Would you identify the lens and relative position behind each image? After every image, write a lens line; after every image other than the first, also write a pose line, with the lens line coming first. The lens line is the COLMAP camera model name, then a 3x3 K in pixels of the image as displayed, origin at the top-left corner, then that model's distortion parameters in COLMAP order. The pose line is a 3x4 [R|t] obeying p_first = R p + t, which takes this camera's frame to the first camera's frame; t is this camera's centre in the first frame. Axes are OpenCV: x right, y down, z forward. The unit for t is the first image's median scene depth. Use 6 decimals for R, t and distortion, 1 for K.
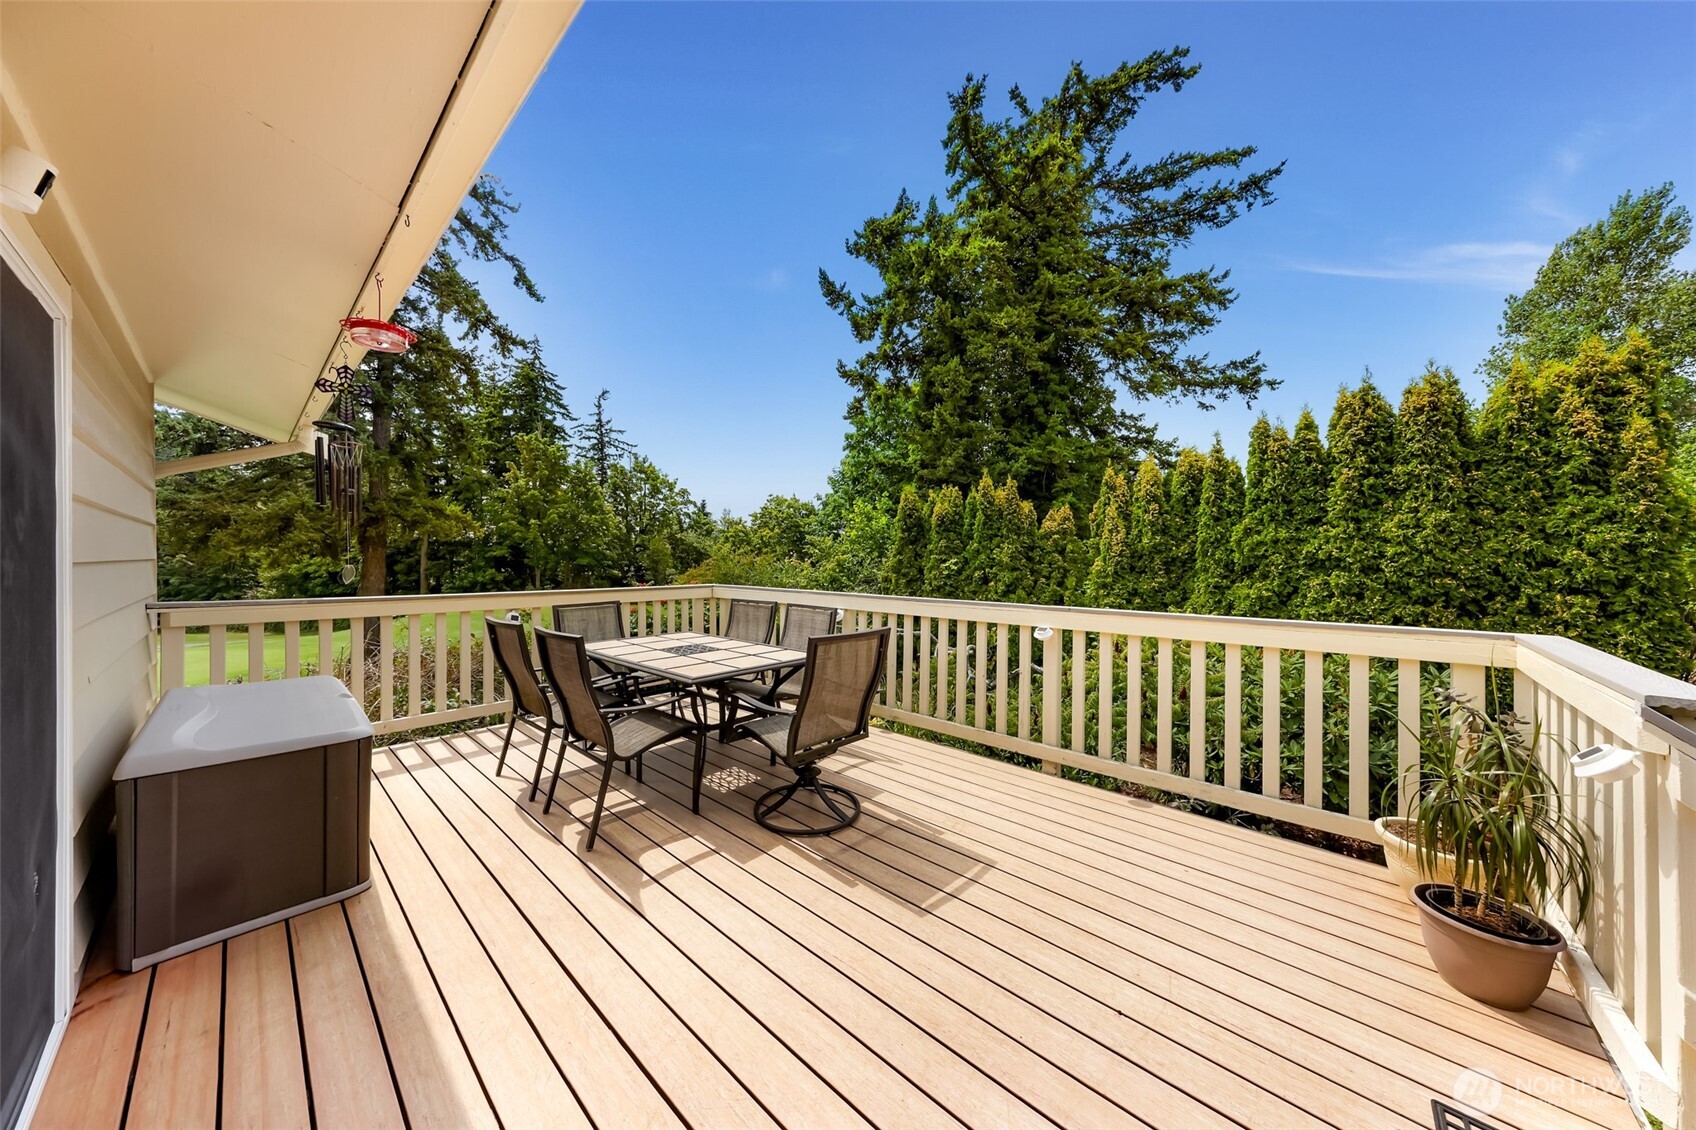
lens RADIAL K [[543.4, 0, 844.9], [0, 543.4, 562.6], [0, 0, 1]] dist [0.000919, 0.000071]
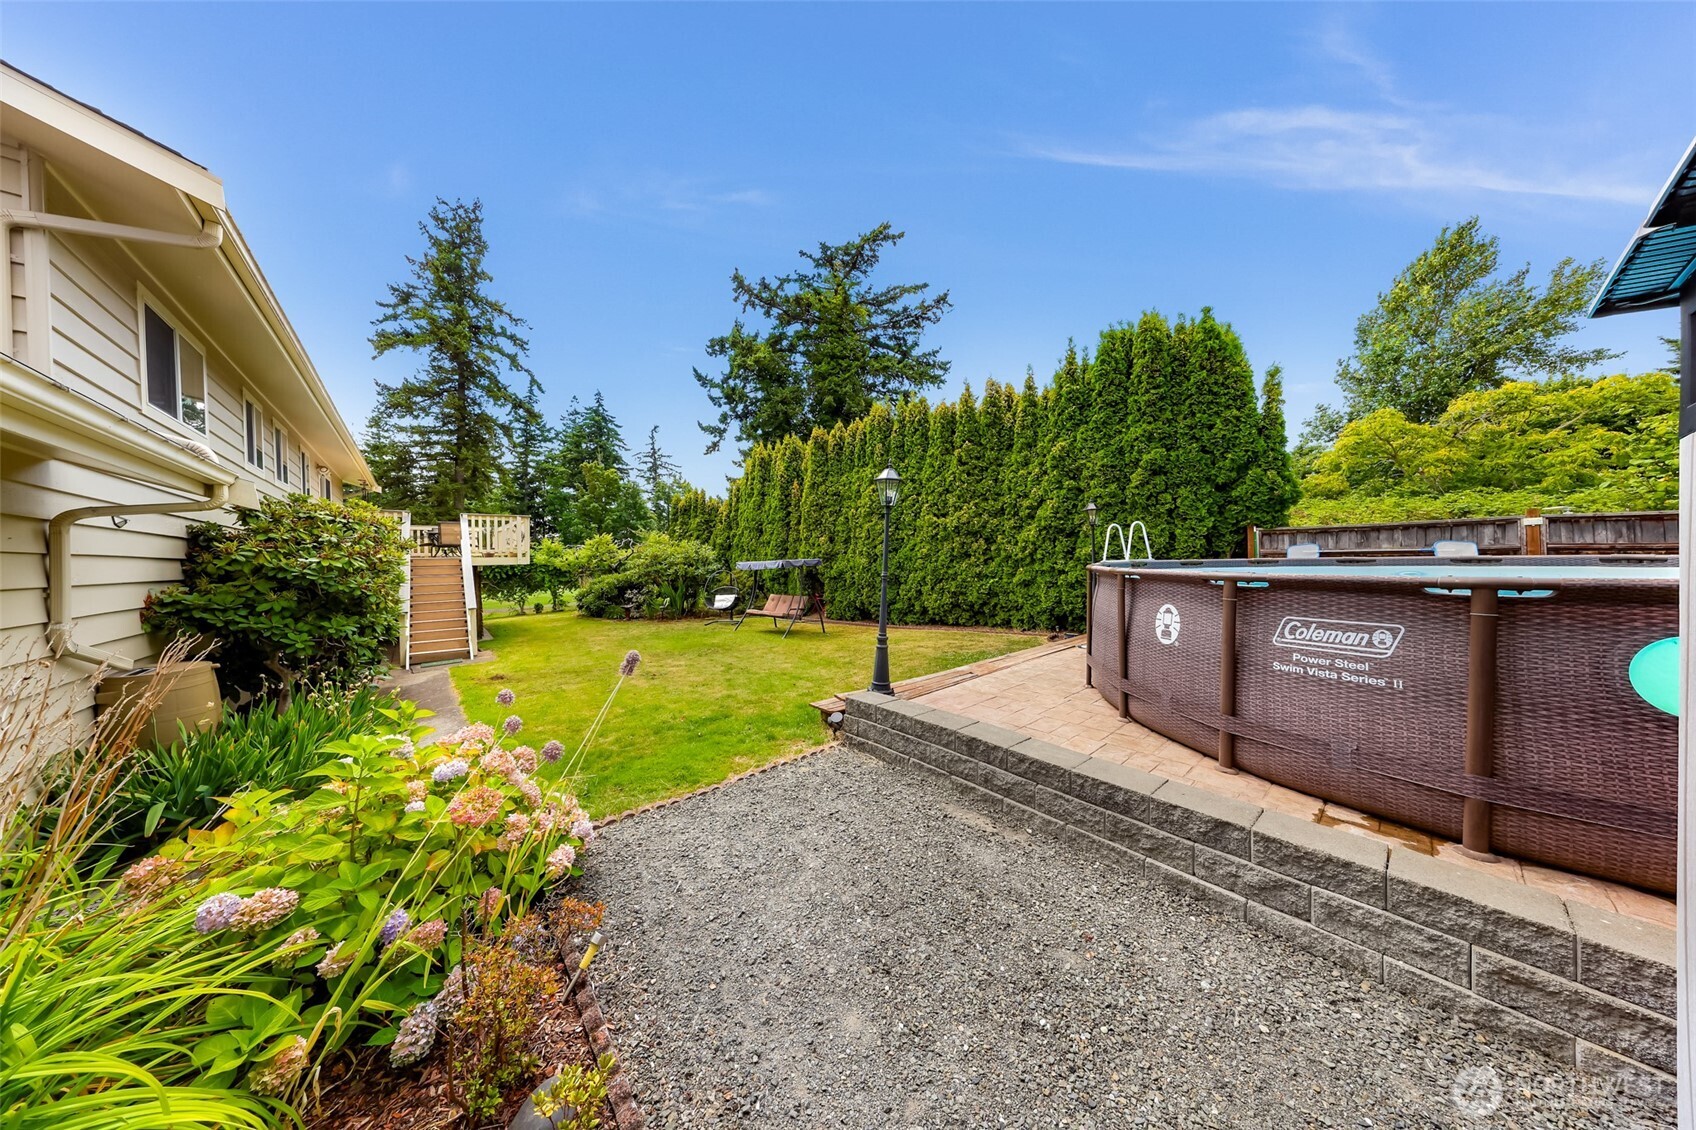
lens RADIAL K [[490.8, 0, 848.0], [0, 490.8, 565.0], [0, 0, 1]] dist [0.000168, -0.000022]
pose [[0.992221, -0.010653, -0.124035, 0.629431], [0.011158, 0.999932, 0.003381, 0.082071], [0.123991, -0.004739, 0.992272, -0.470653]]
